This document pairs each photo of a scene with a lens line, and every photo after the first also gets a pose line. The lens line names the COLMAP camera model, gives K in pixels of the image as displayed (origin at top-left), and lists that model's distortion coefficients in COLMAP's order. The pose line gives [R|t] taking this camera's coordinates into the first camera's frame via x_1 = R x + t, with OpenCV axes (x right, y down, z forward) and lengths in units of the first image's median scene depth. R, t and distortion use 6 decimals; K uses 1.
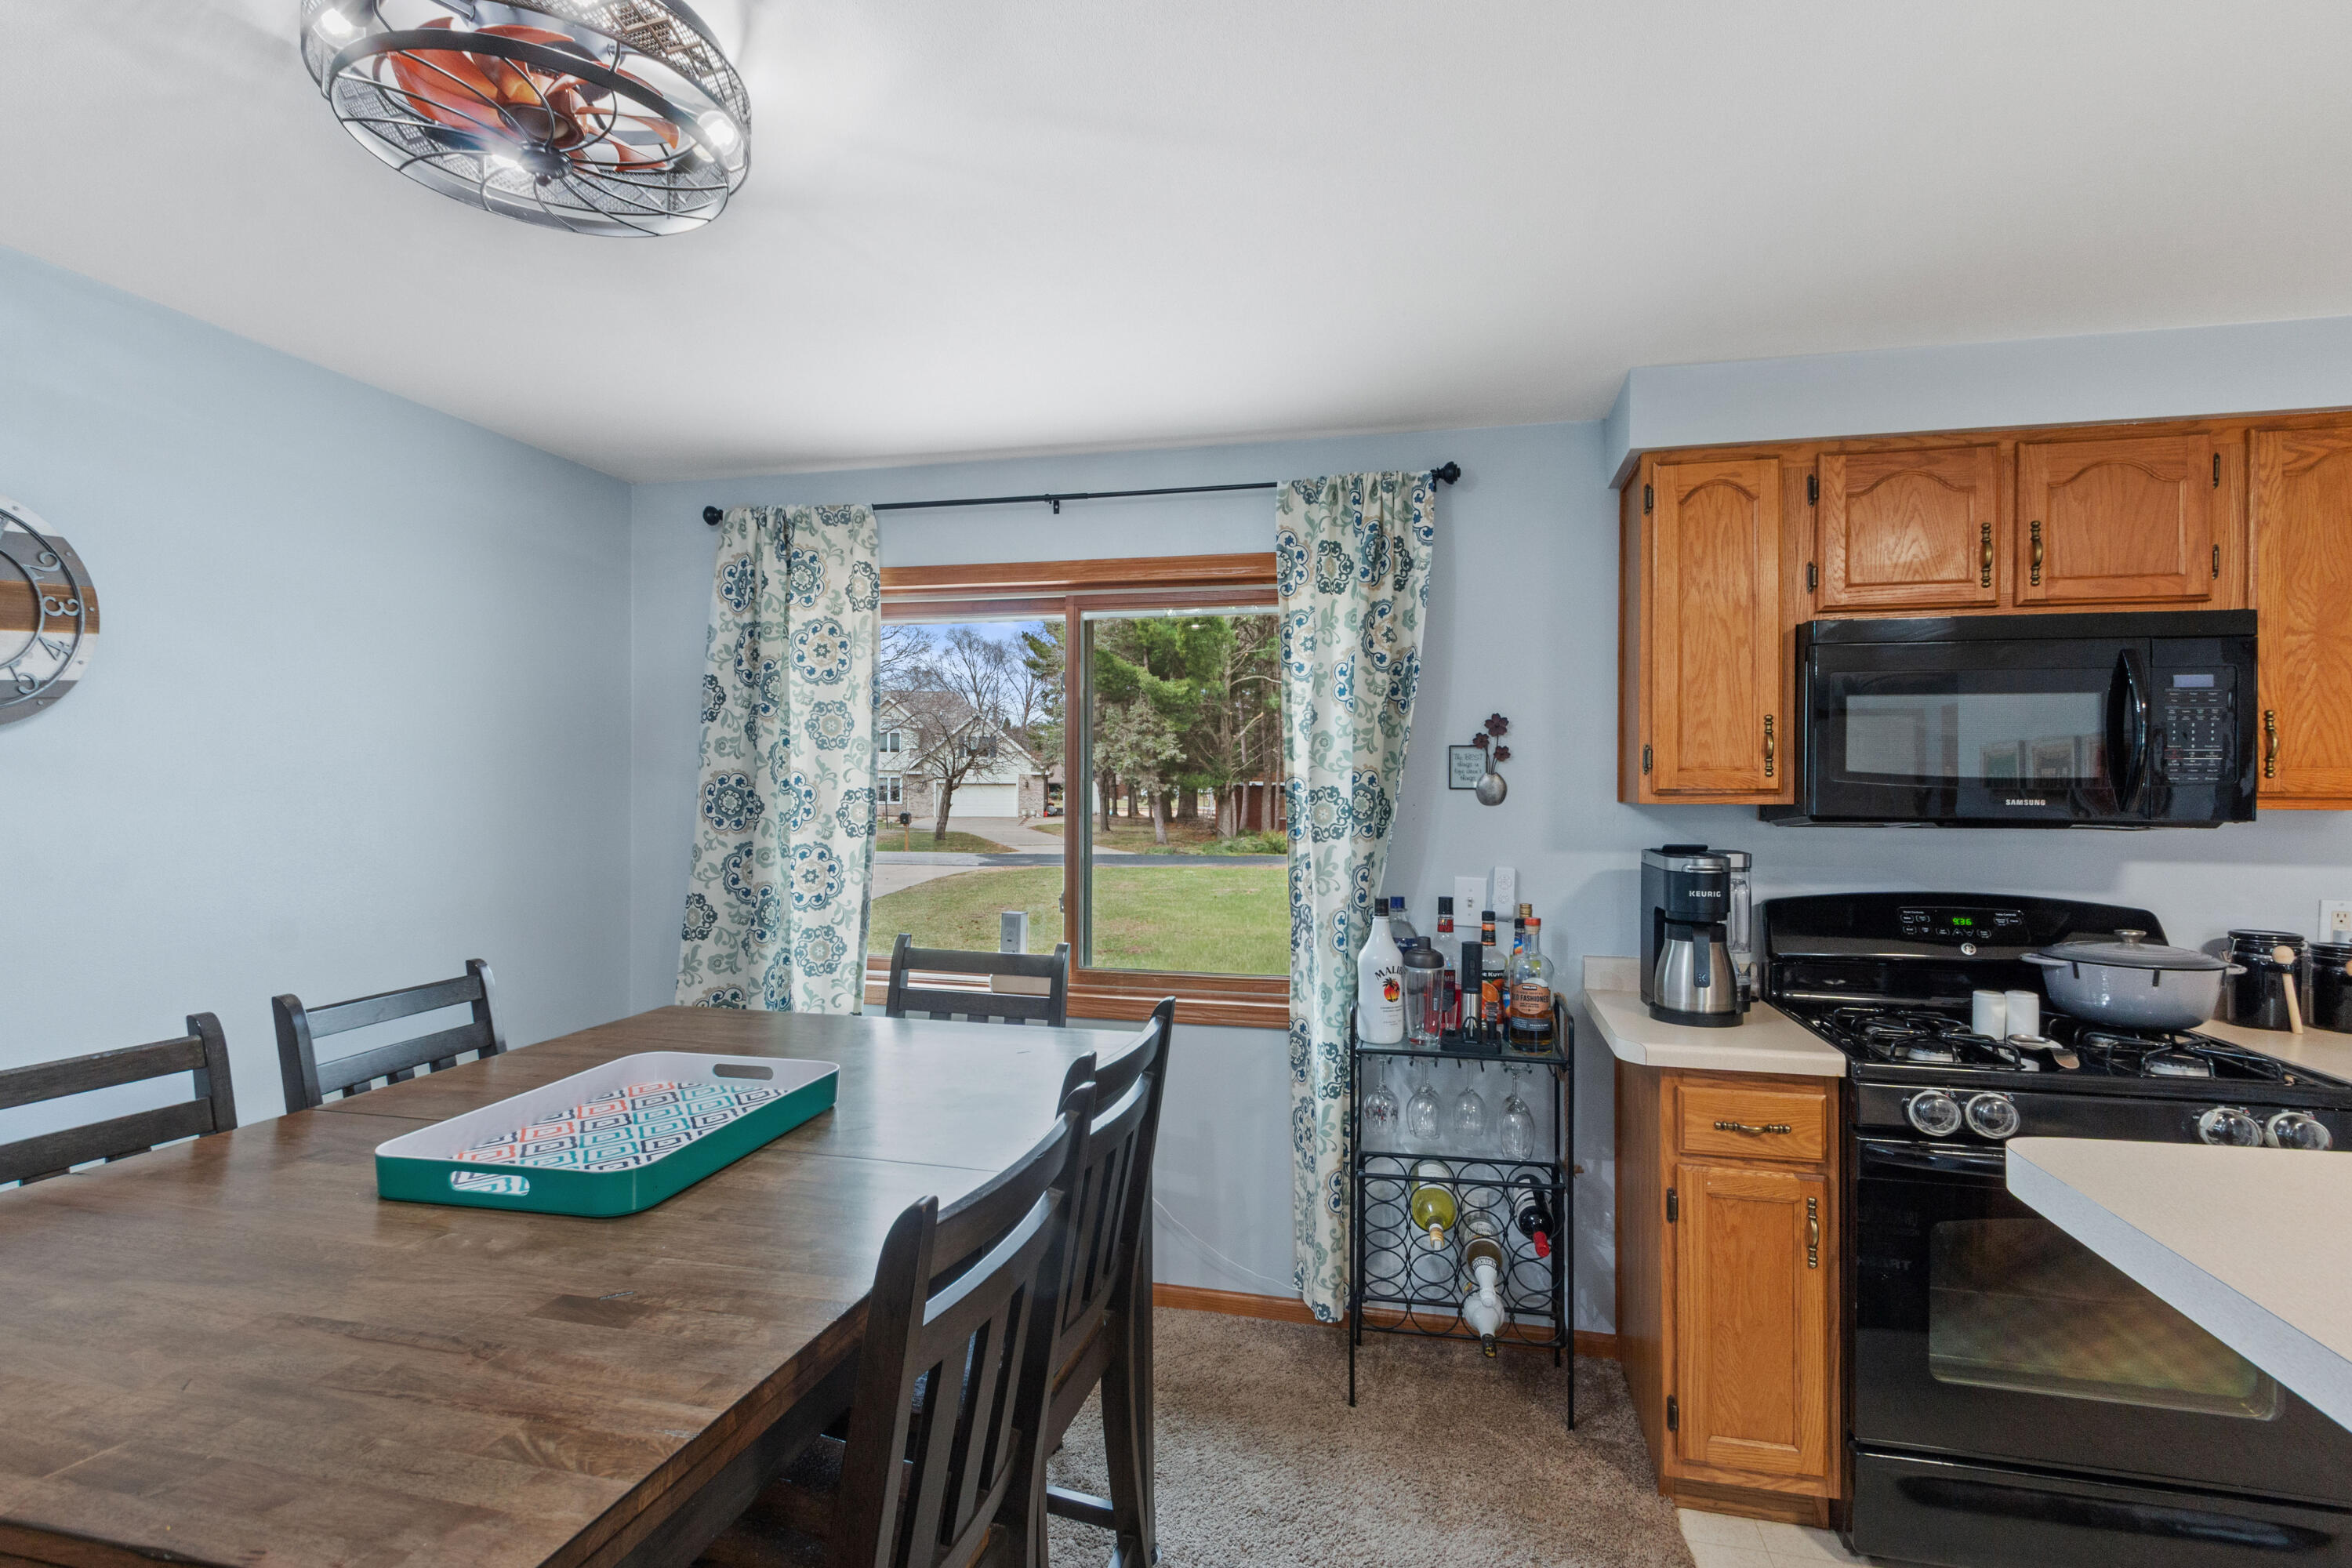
lens RADIAL K [[1137.1, 0, 1170.5], [0, 1137.1, 792.1], [0, 0, 1]] dist [0.002684, 0.000252]
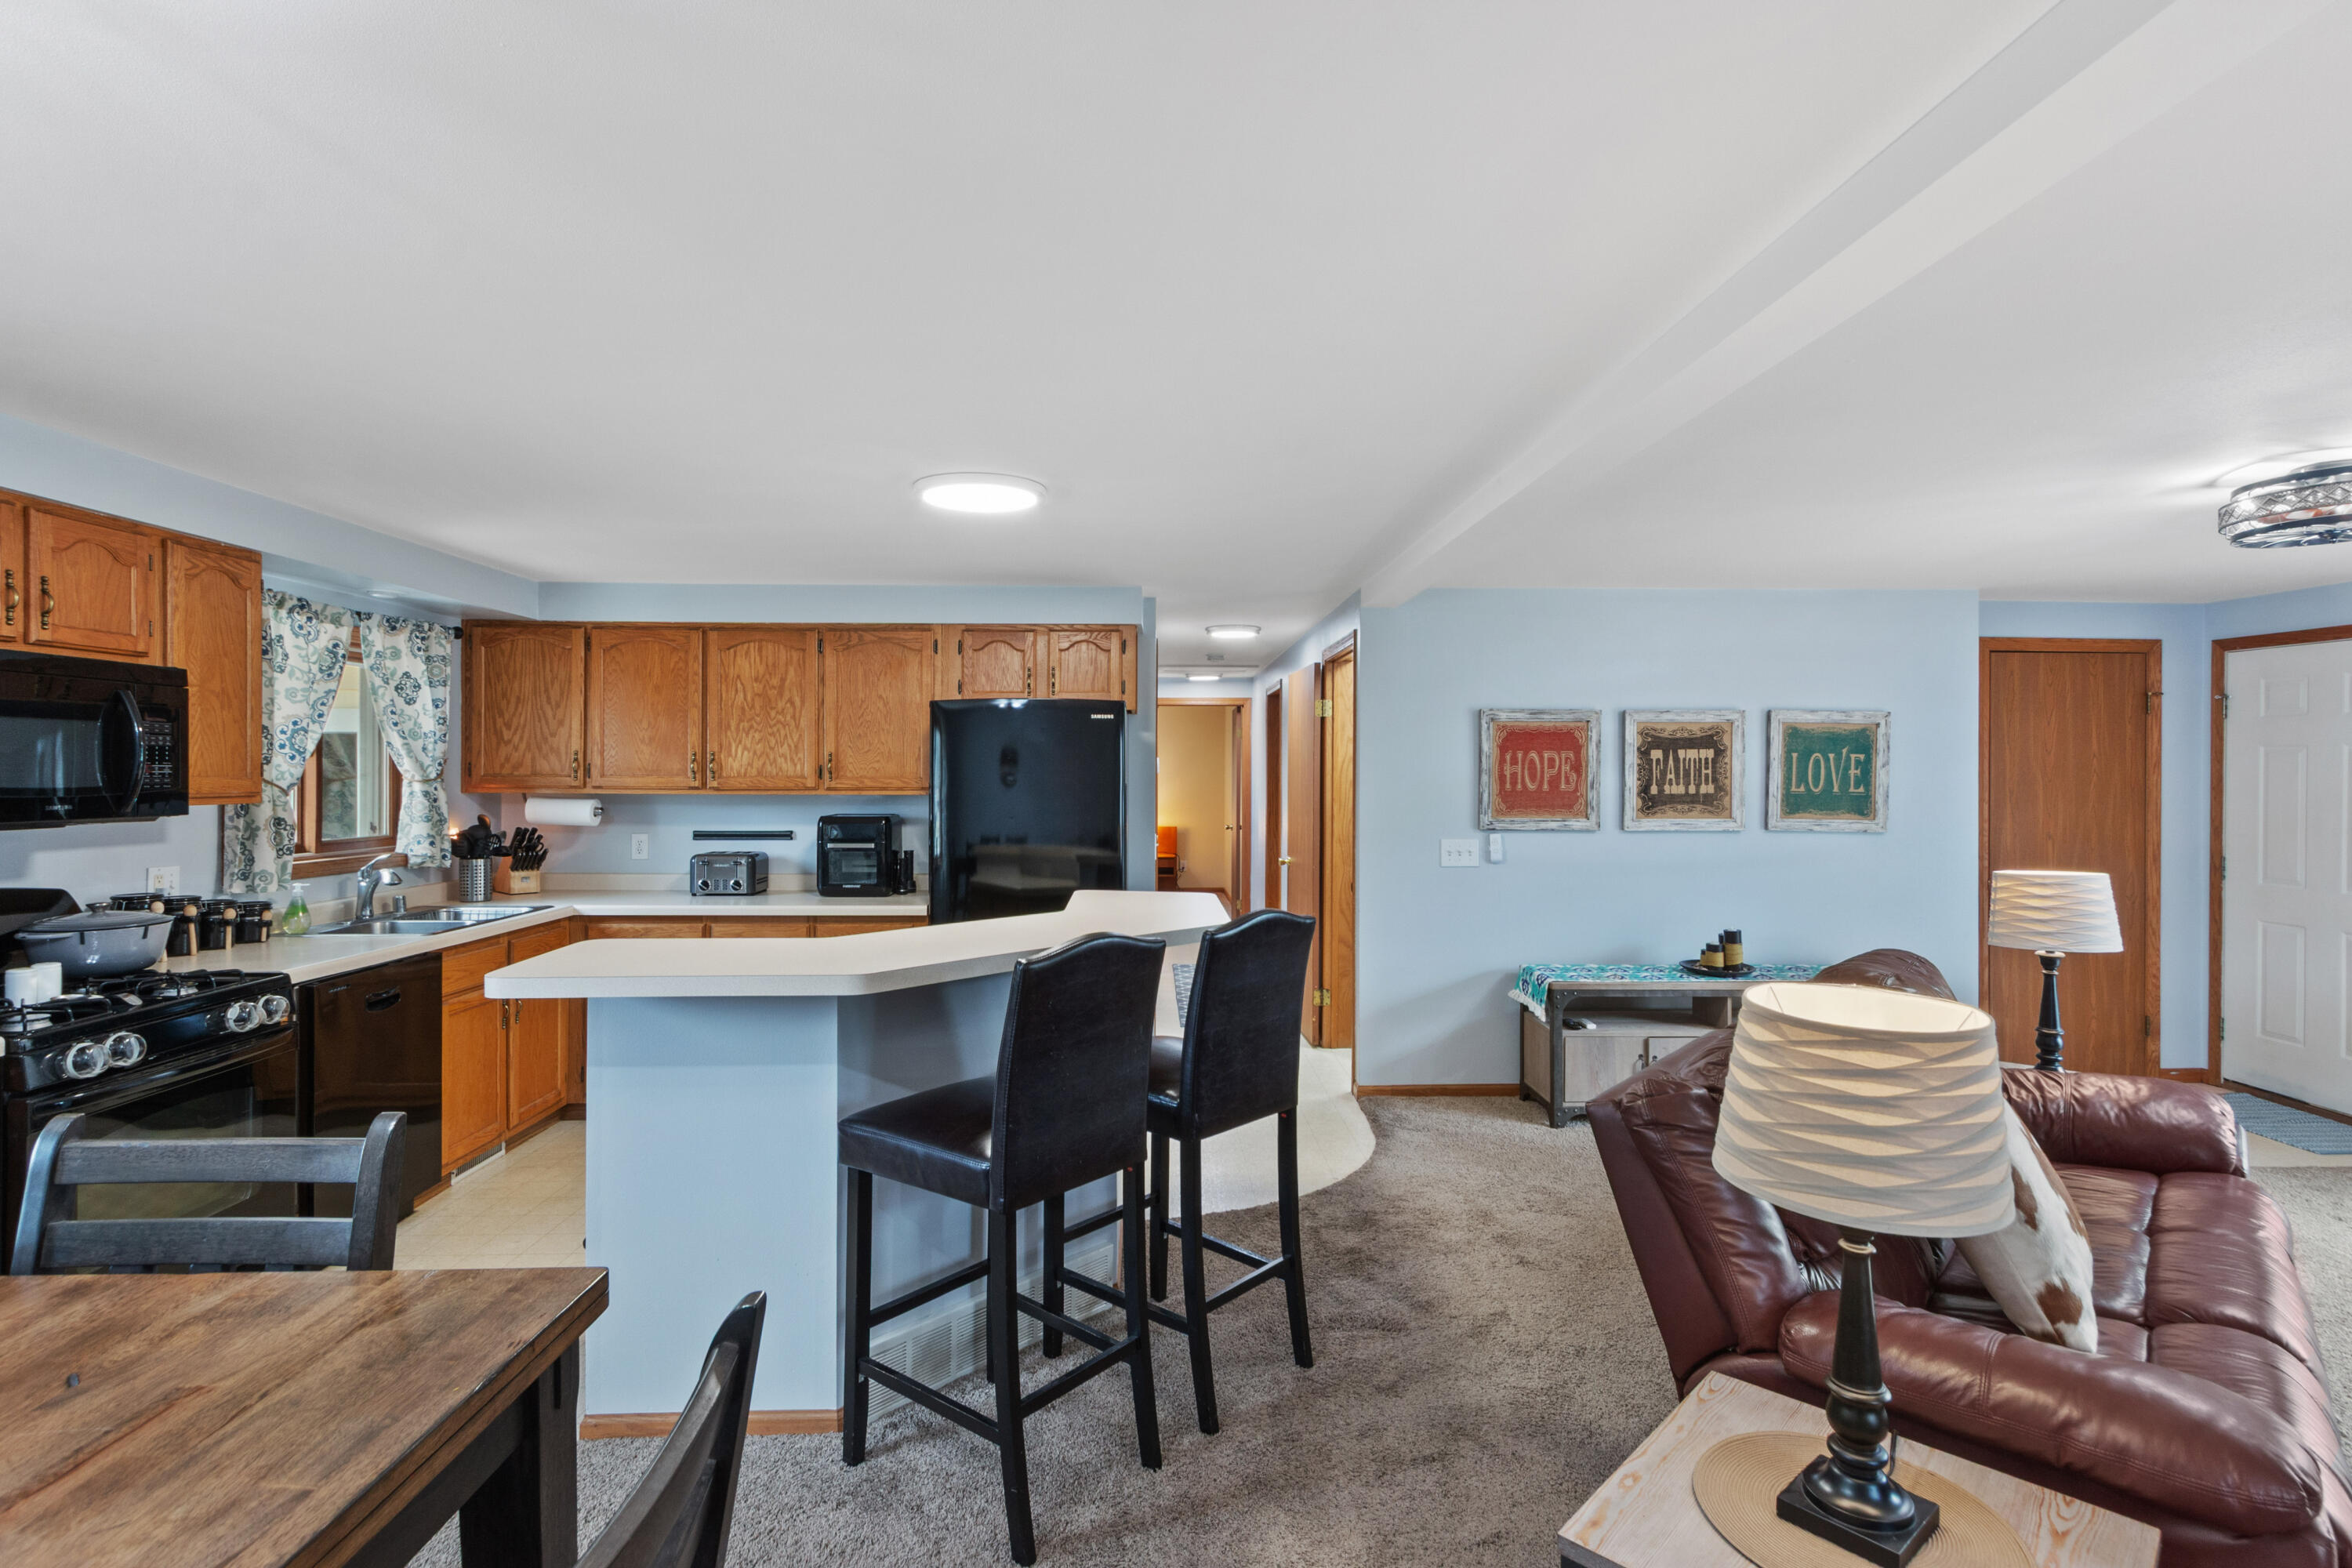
lens RADIAL K [[1152.9, 0, 1177.8], [0, 1152.9, 773.1], [0, 0, 1]] dist [0.010229, -0.001281]
pose [[-0.258265, -0.008403, 0.966038, -0.612103], [-0.001632, 0.999965, 0.008262, -0.031972], [-0.966073, 0.000557, -0.258269, 0.121445]]
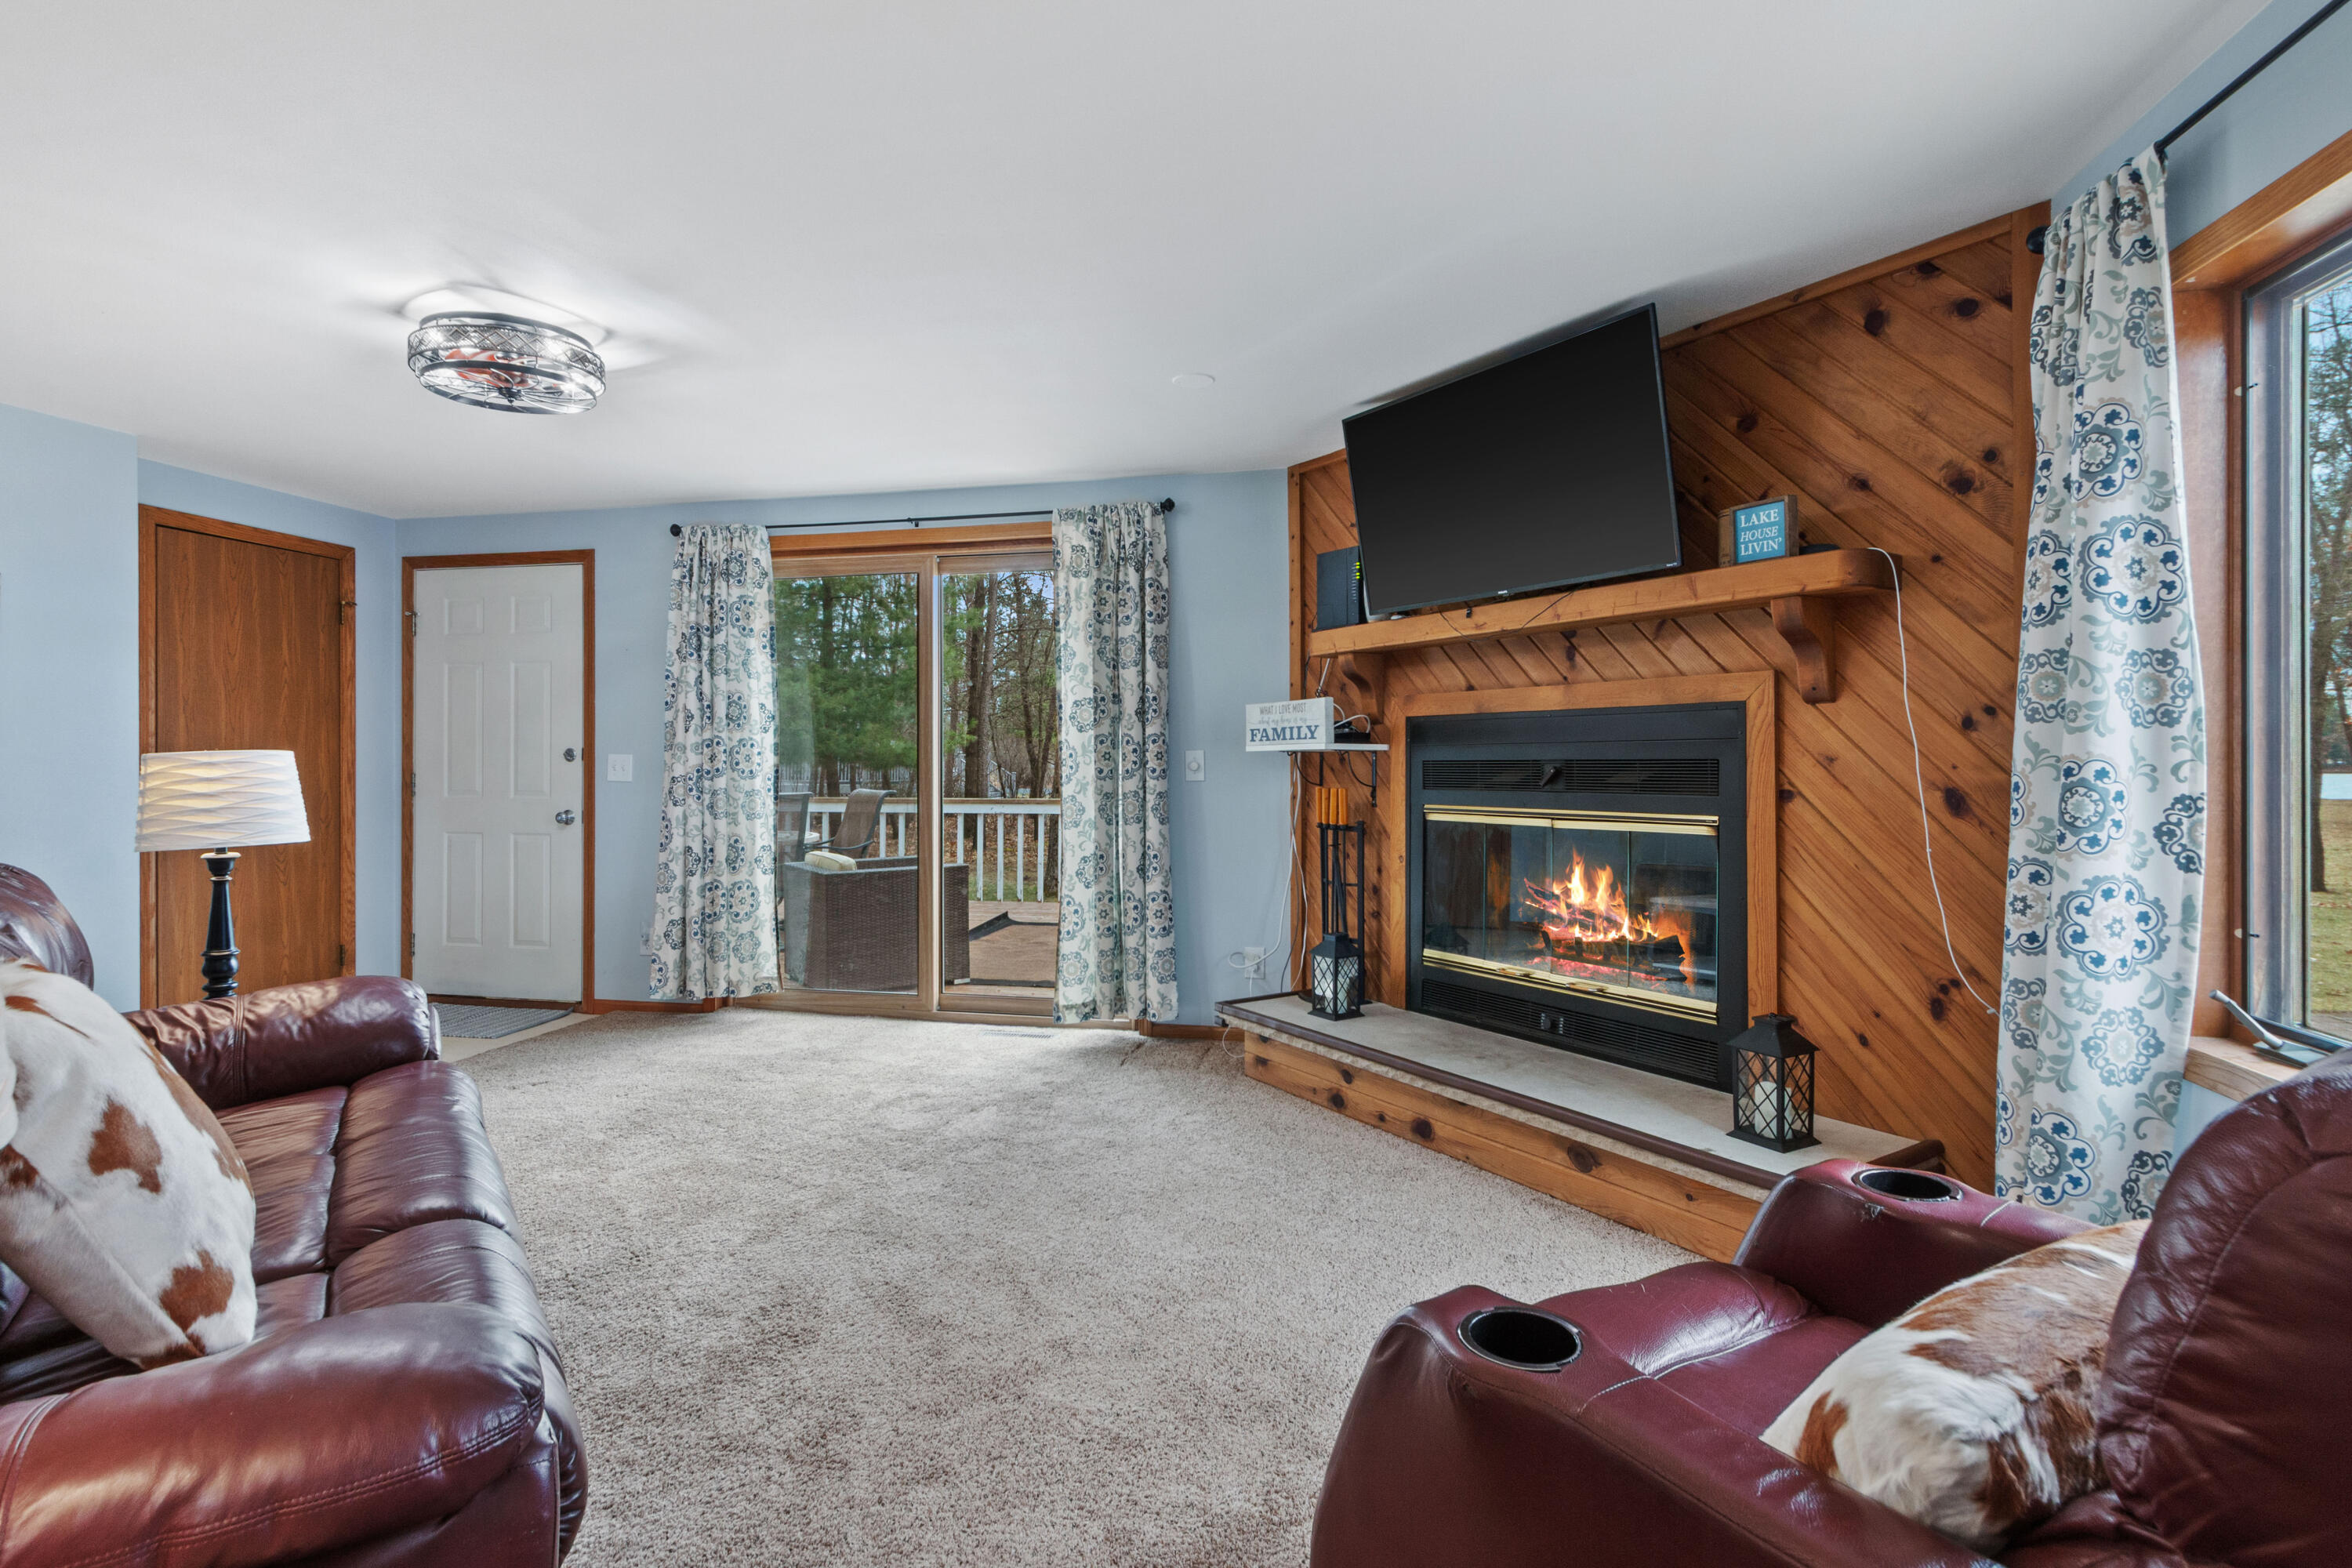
lens RADIAL K [[1132.2, 0, 1178.0], [0, 1132.2, 760.0], [0, 0, 1]] dist [0.002763, -0.000301]
pose [[-0.999831, -0.002946, -0.018141, -0.439059], [-0.002973, 0.999995, 0.001441, 0.091375], [0.018137, 0.001494, -0.999834, -0.140249]]
